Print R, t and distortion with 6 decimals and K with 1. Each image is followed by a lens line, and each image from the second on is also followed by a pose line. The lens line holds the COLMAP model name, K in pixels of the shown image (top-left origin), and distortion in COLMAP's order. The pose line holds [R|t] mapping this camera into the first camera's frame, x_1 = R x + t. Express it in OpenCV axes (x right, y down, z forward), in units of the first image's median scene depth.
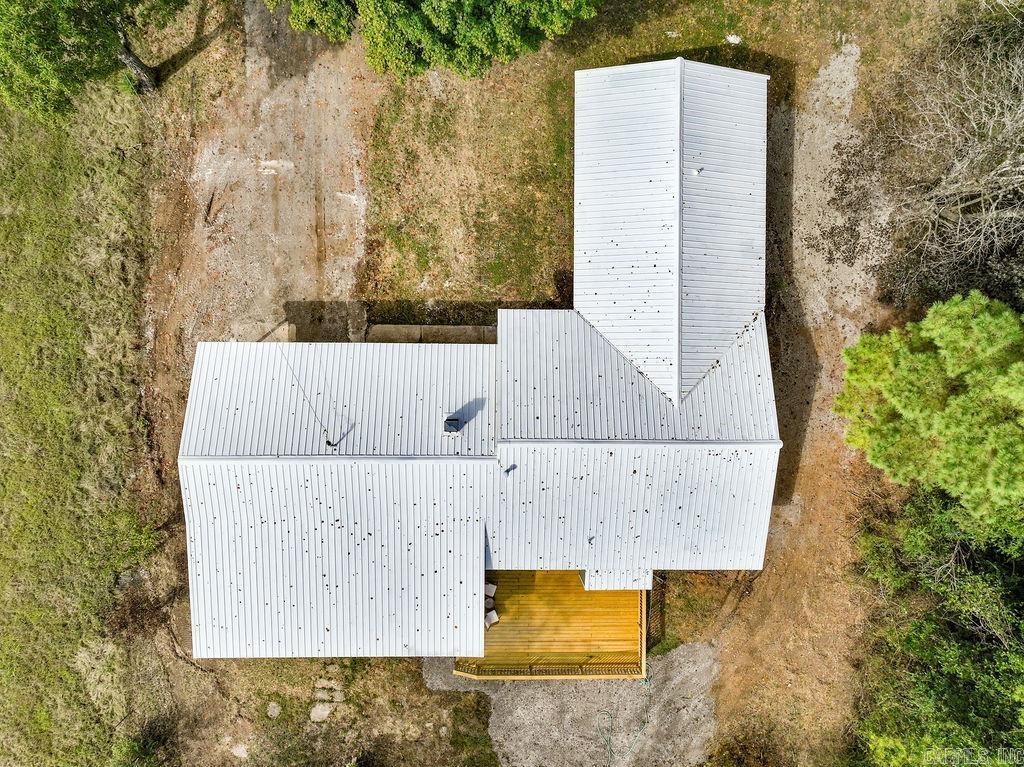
lens RADIAL K [[723.1, 0, 508.4], [0, 723.1, 384.8], [0, 0, 1]] dist [0.001929, 0.006500]
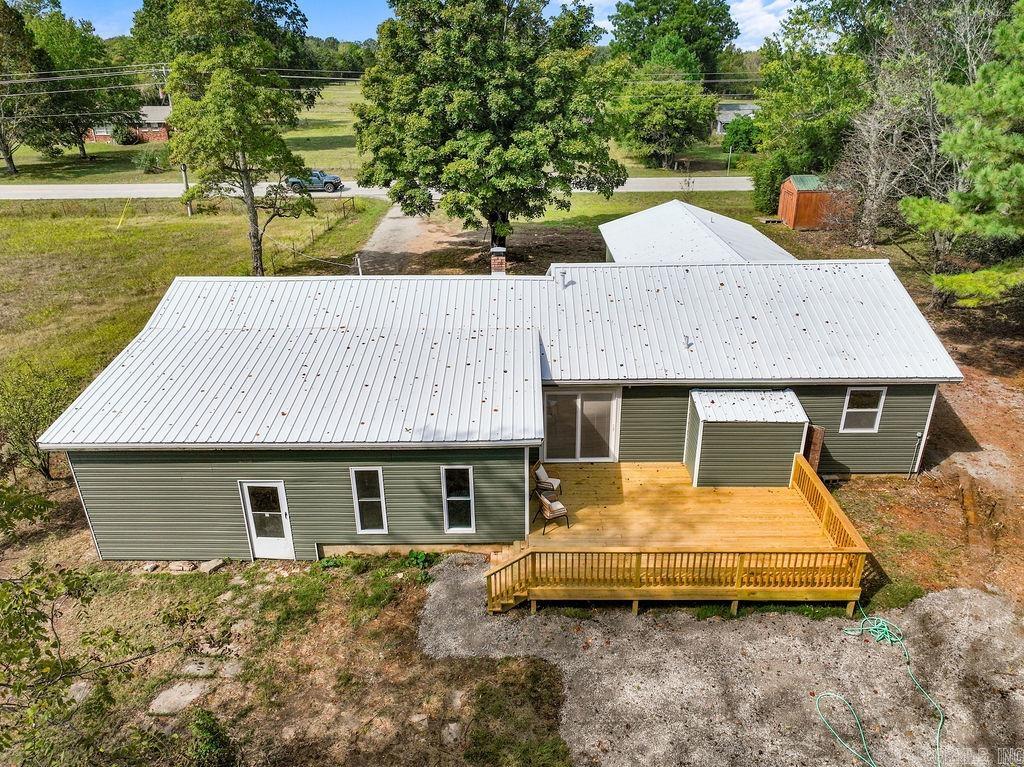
lens RADIAL K [[723.1, 0, 508.3], [0, 723.1, 383.8], [0, 0, 1]] dist [0.001929, 0.006500]
pose [[0.999398, -0.027216, -0.021497, -0.043280], [-0.008523, 0.408084, -0.912904, 0.775728], [0.033618, 0.912538, 0.407607, 0.652409]]
